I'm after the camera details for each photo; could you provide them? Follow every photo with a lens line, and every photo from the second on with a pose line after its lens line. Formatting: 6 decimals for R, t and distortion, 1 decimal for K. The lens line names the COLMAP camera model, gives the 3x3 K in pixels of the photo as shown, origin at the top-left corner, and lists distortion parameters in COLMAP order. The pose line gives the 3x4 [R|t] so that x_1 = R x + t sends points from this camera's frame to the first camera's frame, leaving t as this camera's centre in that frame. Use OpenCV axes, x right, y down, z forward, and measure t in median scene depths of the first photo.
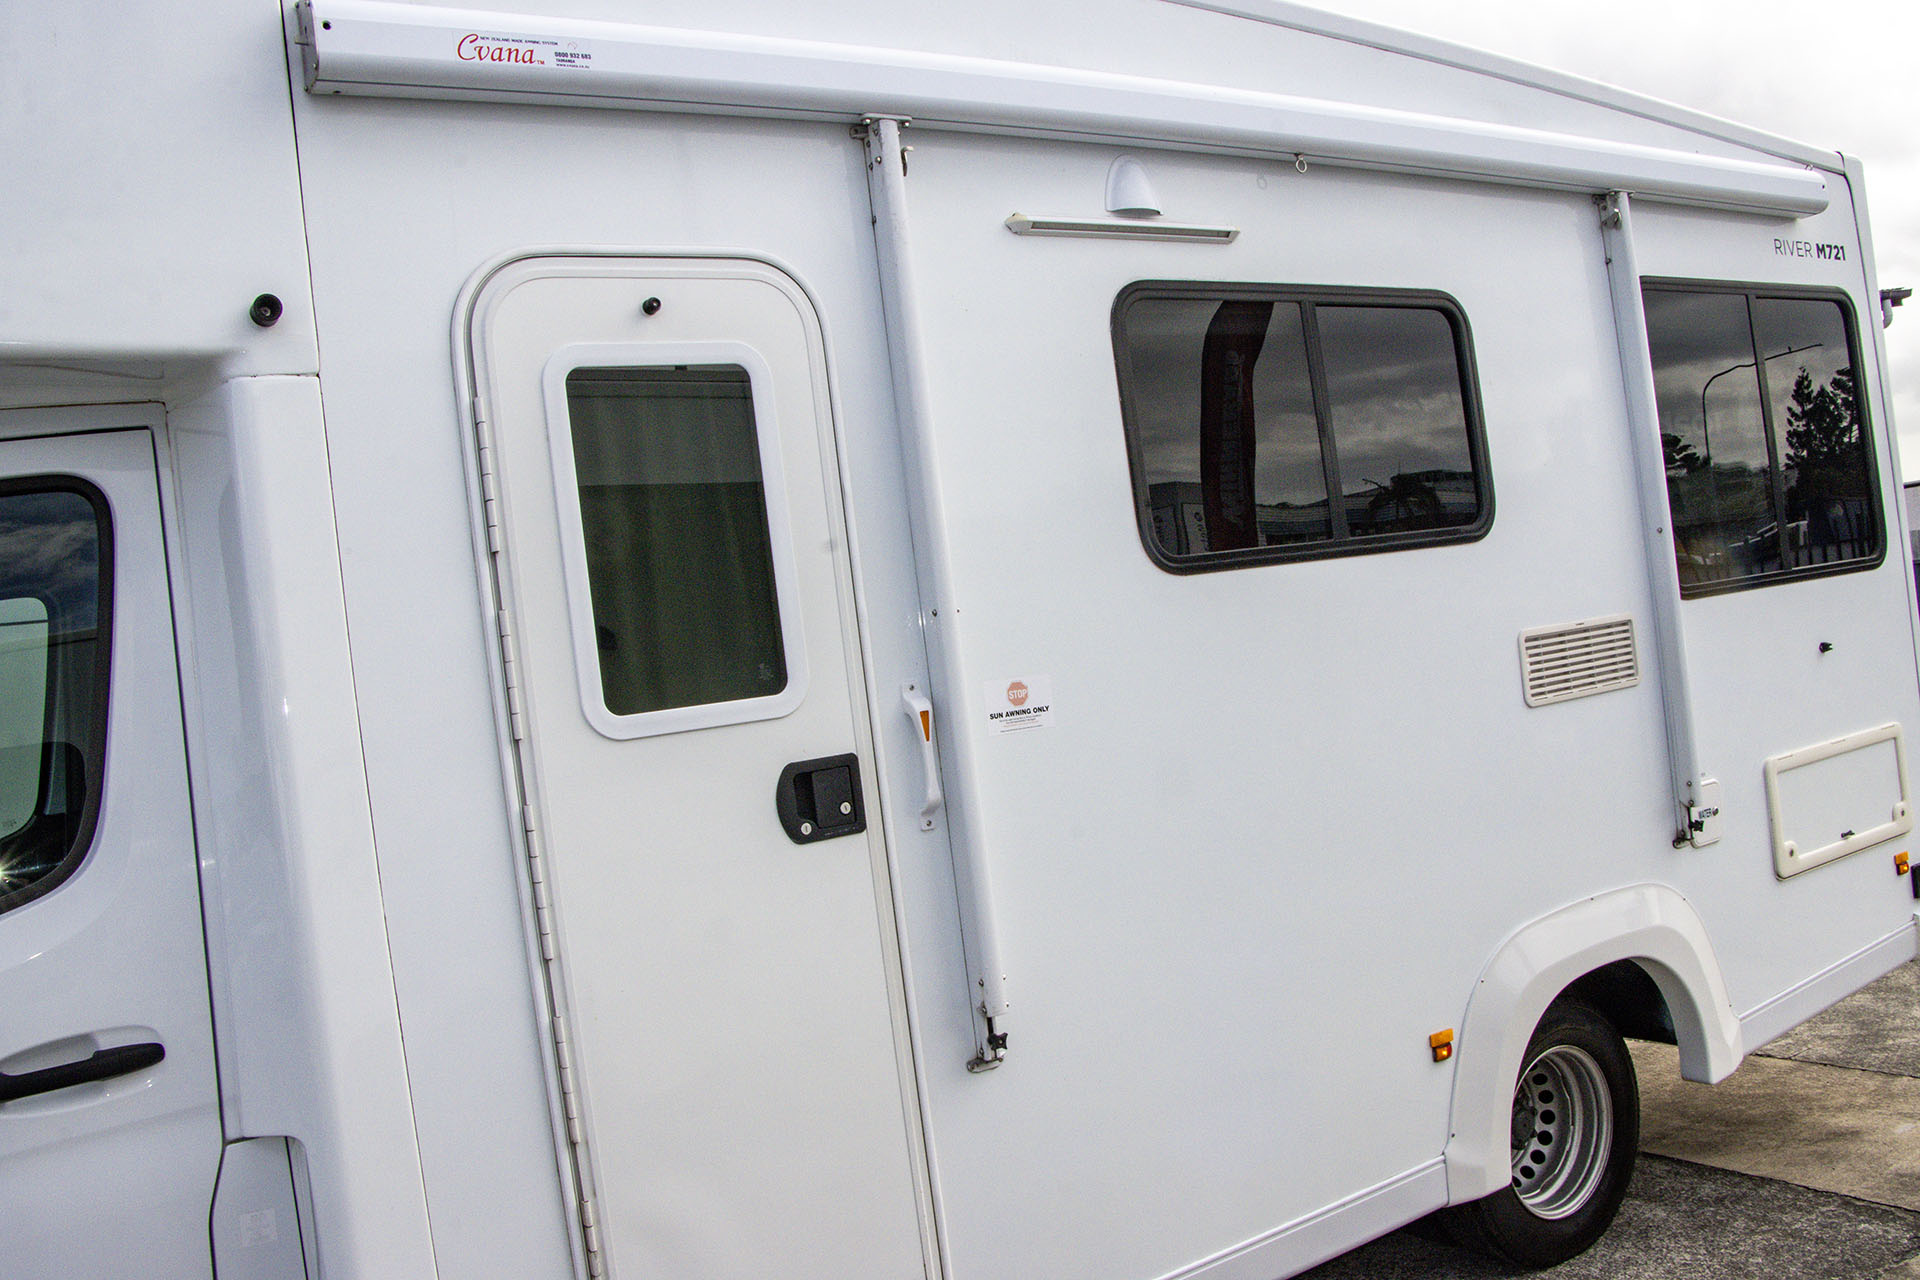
lens RADIAL K [[1603.2, 0, 959.3], [0, 1603.2, 635.4], [0, 0, 1]] dist [-0.116827, 0.066789]
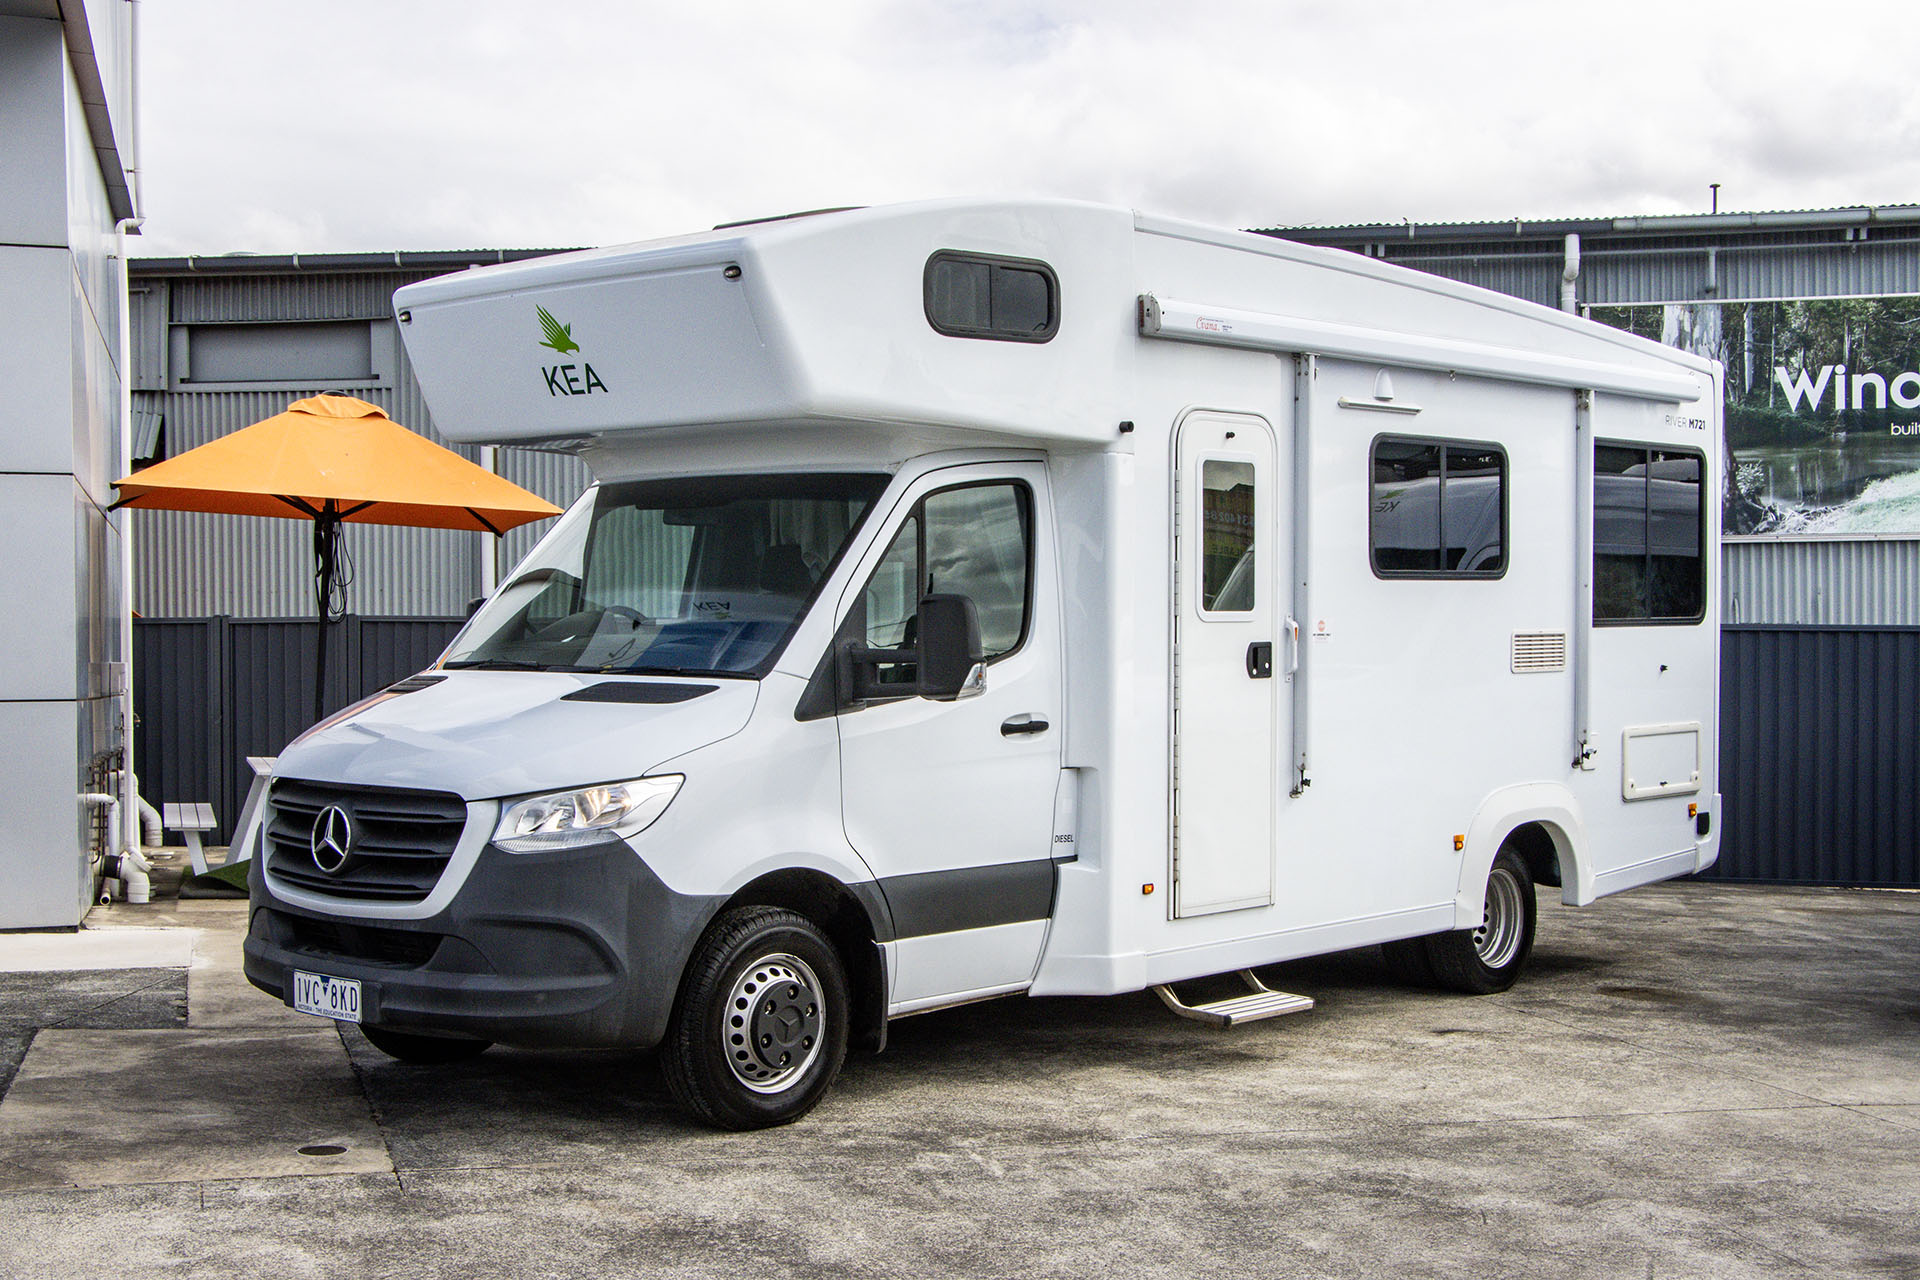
lens RADIAL K [[2474.5, 0, 964.3], [0, 2474.5, 644.6], [0, 0, 1]] dist [0.051178, 0.000000]
pose [[0.960583, 0.118879, 0.251293, -1.024569], [-0.119540, 0.992748, -0.012688, 0.131654], [-0.250979, -0.017851, 0.967828, -1.701787]]
